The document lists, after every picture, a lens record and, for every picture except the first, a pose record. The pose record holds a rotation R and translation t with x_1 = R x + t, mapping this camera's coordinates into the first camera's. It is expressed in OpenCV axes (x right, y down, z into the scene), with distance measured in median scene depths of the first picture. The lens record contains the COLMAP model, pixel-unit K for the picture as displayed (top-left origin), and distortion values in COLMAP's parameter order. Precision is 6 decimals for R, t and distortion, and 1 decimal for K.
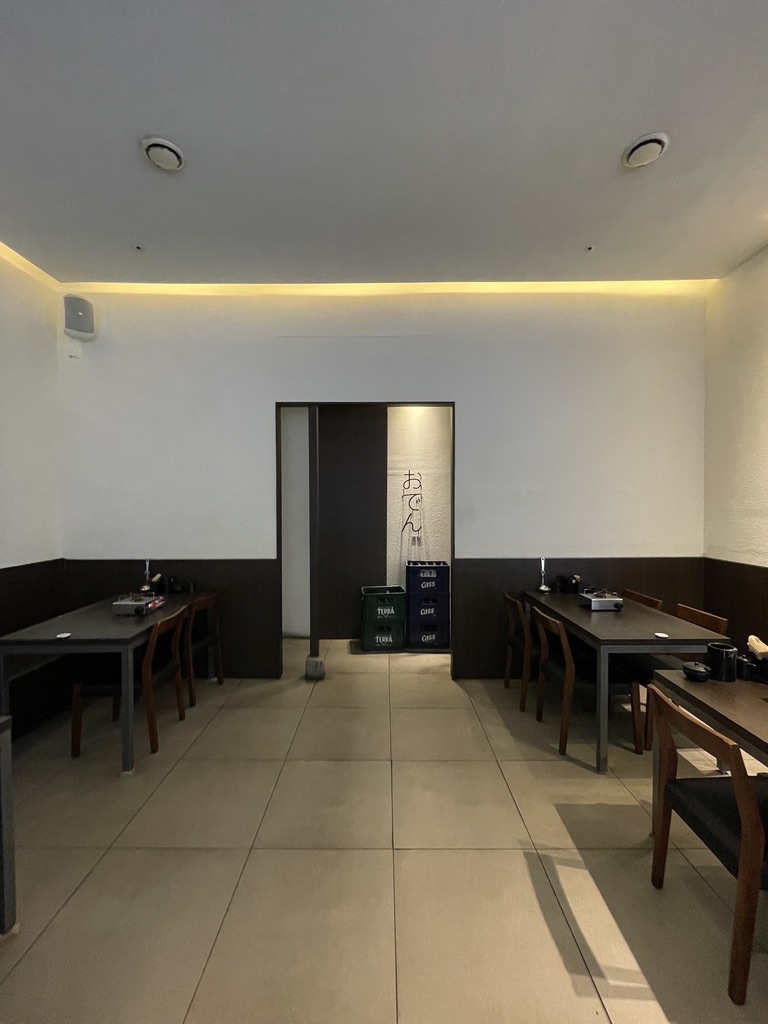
lens RADIAL K [[412.3, 0, 382.7], [0, 412.3, 513.3], [0, 0, 1]] dist [-0.004850, -0.001046]
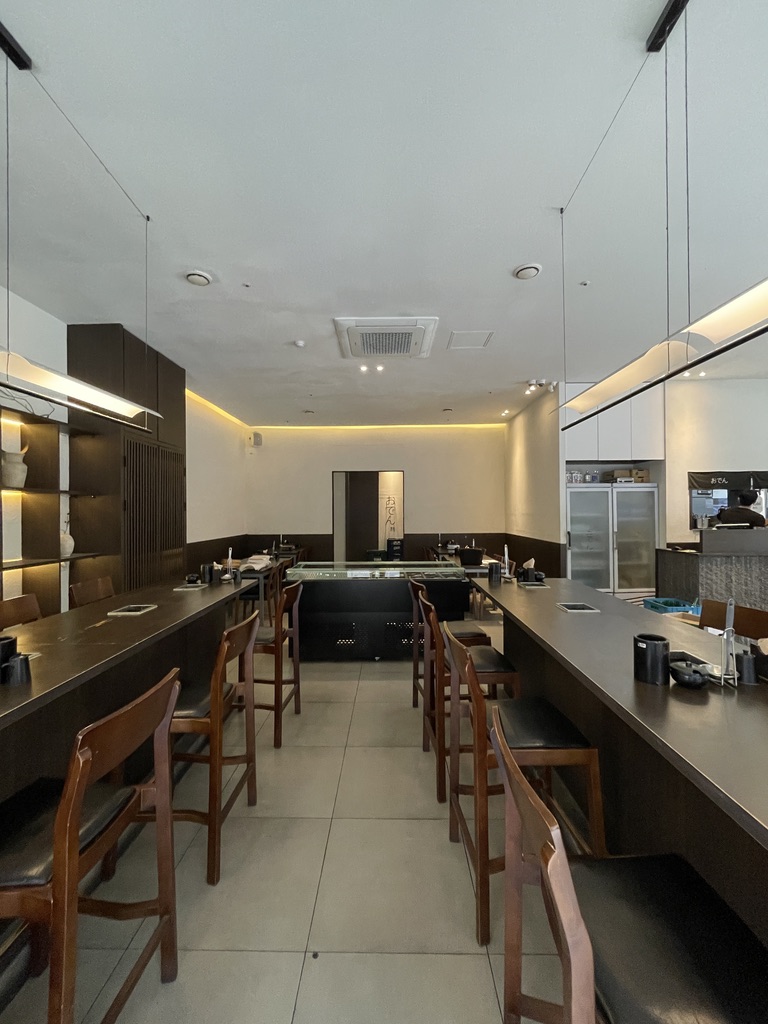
lens RADIAL K [[412.3, 0, 385.8], [0, 412.3, 510.5], [0, 0, 1]] dist [-0.004850, -0.001046]
pose [[0.999997, -0.001808, 0.001542, 0.055807], [0.001830, 0.999896, -0.014288, 0.002223], [-0.001516, 0.014291, 0.999897, -1.414588]]
